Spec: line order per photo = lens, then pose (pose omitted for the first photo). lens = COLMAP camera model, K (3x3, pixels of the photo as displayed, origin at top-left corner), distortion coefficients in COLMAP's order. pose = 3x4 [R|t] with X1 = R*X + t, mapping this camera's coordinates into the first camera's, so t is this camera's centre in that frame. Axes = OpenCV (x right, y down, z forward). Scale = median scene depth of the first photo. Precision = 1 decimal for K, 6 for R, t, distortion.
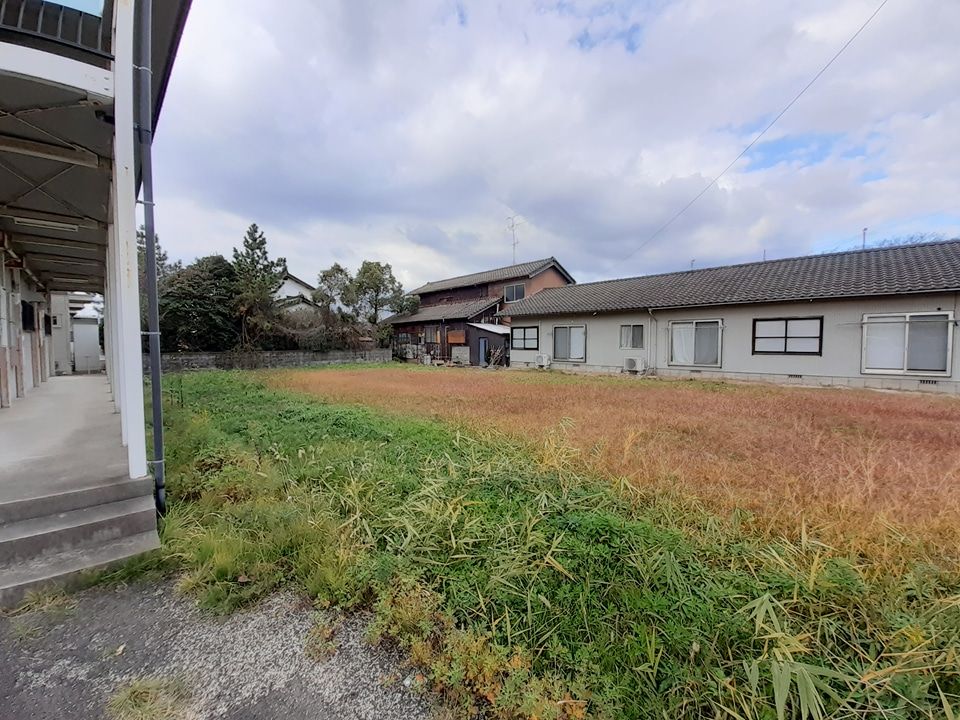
lens RADIAL K [[381.5, 0, 478.5], [0, 381.5, 364.7], [0, 0, 1]] dist [0.010985, -0.009888]
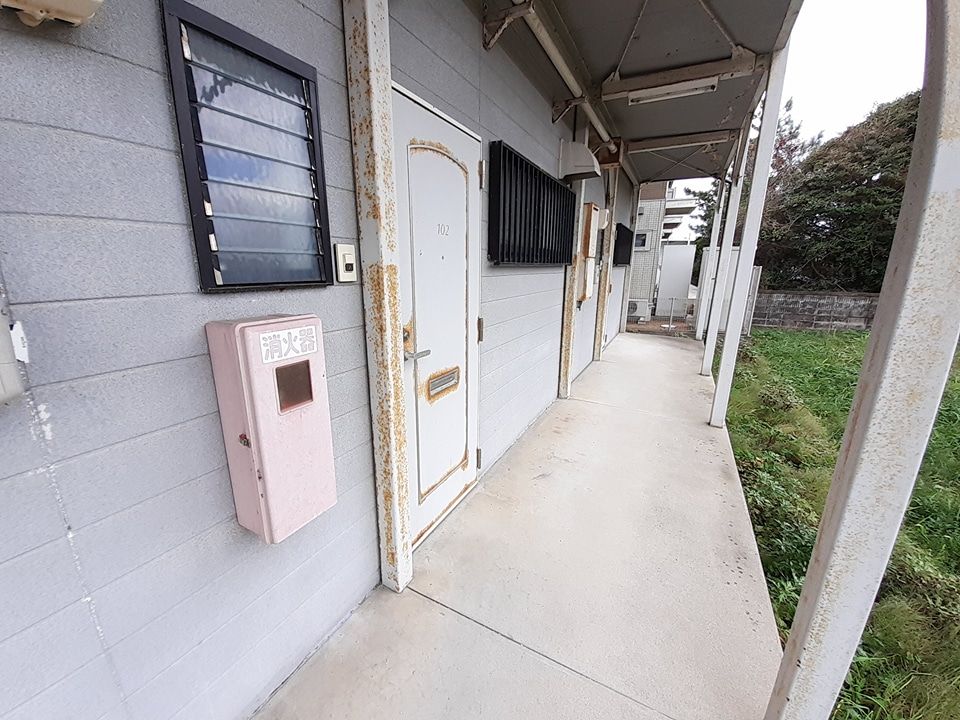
lens RADIAL K [[381.5, 0, 464.7], [0, 381.5, 358.7], [0, 0, 1]] dist [0.010985, -0.009888]
pose [[0.280571, 0.226175, -0.932805, -0.333201], [-0.053822, 0.974019, 0.219979, -0.028825], [0.958323, -0.011515, 0.285455, 0.320722]]
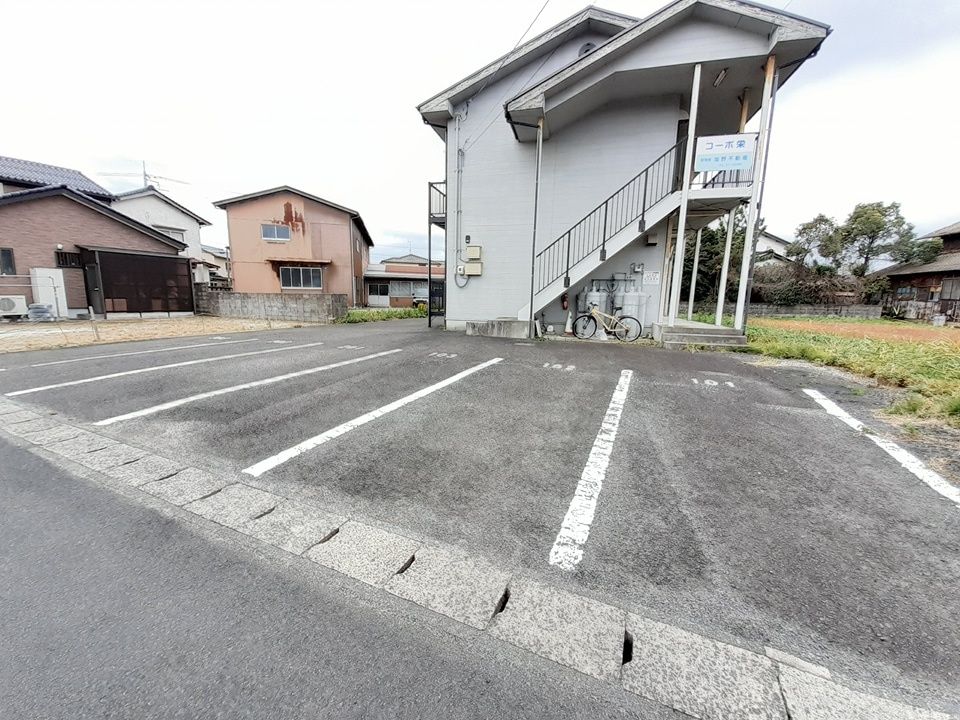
lens RADIAL K [[386.9, 0, 475.1], [0, 386.9, 359.2], [0, 0, 1]] dist [0.008998, -0.009903]
pose [[0.506614, 0.149797, -0.849060, 0.082098], [-0.069994, 0.988686, 0.132667, 0.034733], [0.859327, -0.007781, 0.511367, -0.294558]]
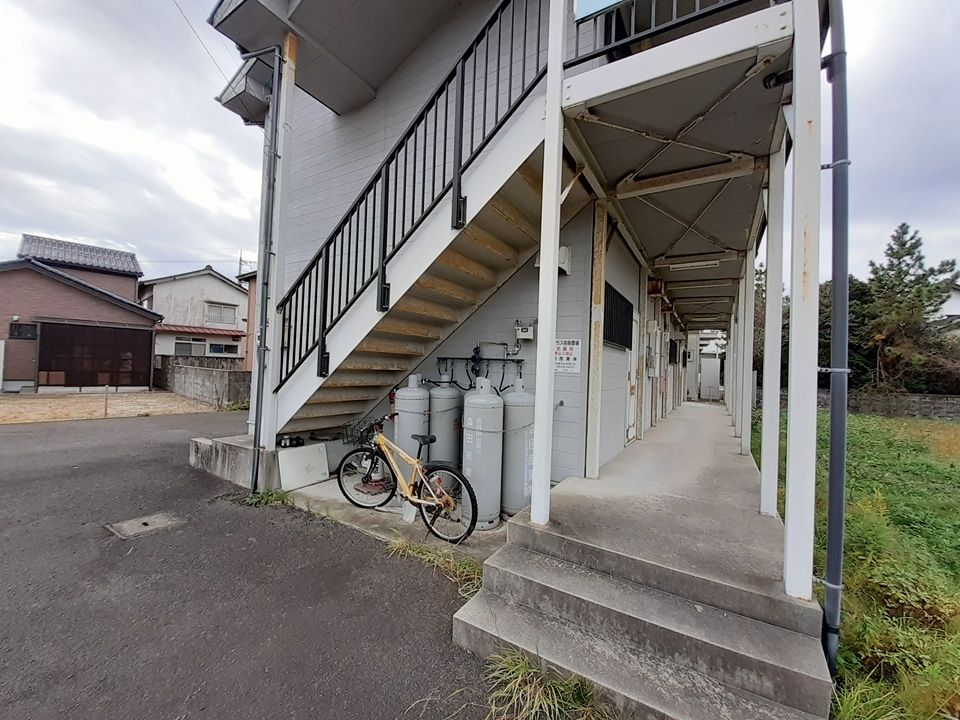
lens RADIAL K [[386.9, 0, 476.1], [0, 386.9, 357.9], [0, 0, 1]] dist [0.008998, -0.009903]
pose [[0.235612, -0.008339, -0.971811, -0.052998], [-0.093717, 0.995108, -0.031261, -0.003819], [0.967318, 0.098441, 0.233678, 0.040502]]
